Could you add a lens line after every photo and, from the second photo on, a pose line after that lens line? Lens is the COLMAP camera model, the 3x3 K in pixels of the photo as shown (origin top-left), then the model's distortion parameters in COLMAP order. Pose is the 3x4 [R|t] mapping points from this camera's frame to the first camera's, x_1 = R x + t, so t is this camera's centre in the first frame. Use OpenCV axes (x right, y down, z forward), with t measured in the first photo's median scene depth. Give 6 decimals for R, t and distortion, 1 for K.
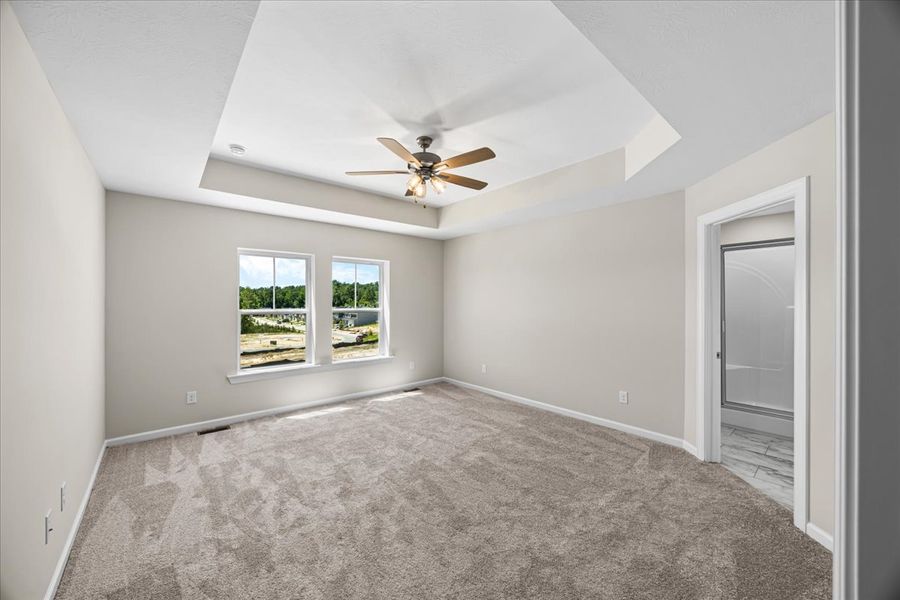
lens RADIAL K [[341.4, 0, 446.5], [0, 341.4, 300.4], [0, 0, 1]] dist [0.000276, -0.000135]
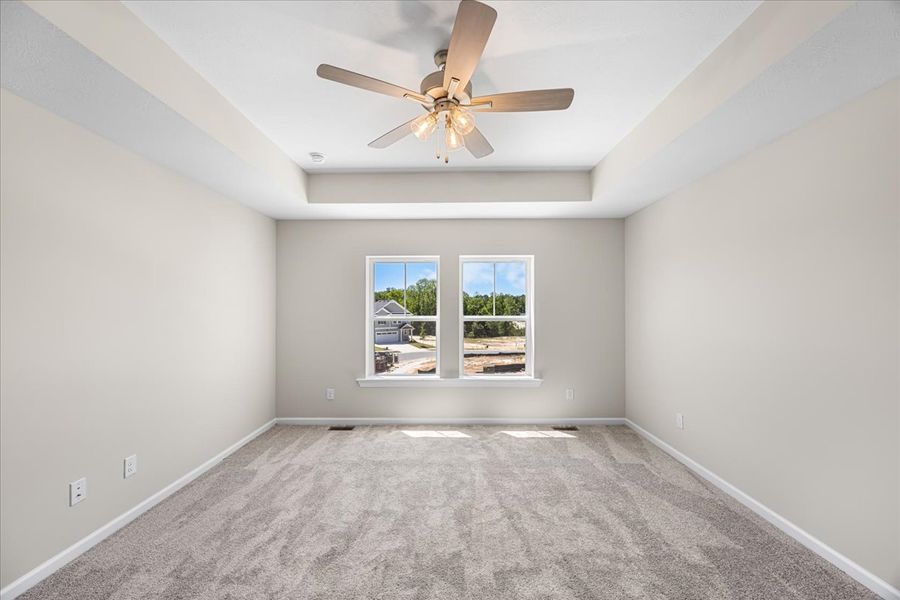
lens RADIAL K [[341.4, 0, 451.1], [0, 341.4, 308.5], [0, 0, 1]] dist [0.000276, -0.000135]
pose [[0.755064, -0.001467, -0.655650, 0.280650], [0.005229, 0.999979, 0.003784, 0.000367], [0.655631, -0.006285, 0.755056, 0.408672]]
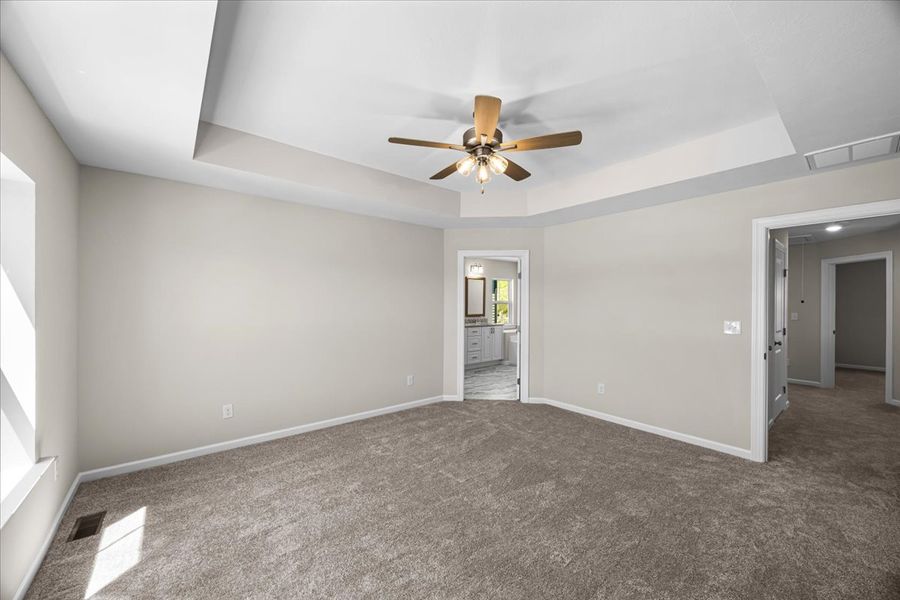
lens RADIAL K [[341.4, 0, 450.8], [0, 341.4, 301.8], [0, 0, 1]] dist [0.000276, -0.000135]
pose [[0.012321, 0.000337, 0.999924, -0.705730], [-0.009938, 0.999951, -0.000215, -0.002532], [-0.999875, -0.009935, 0.012324, 0.827538]]
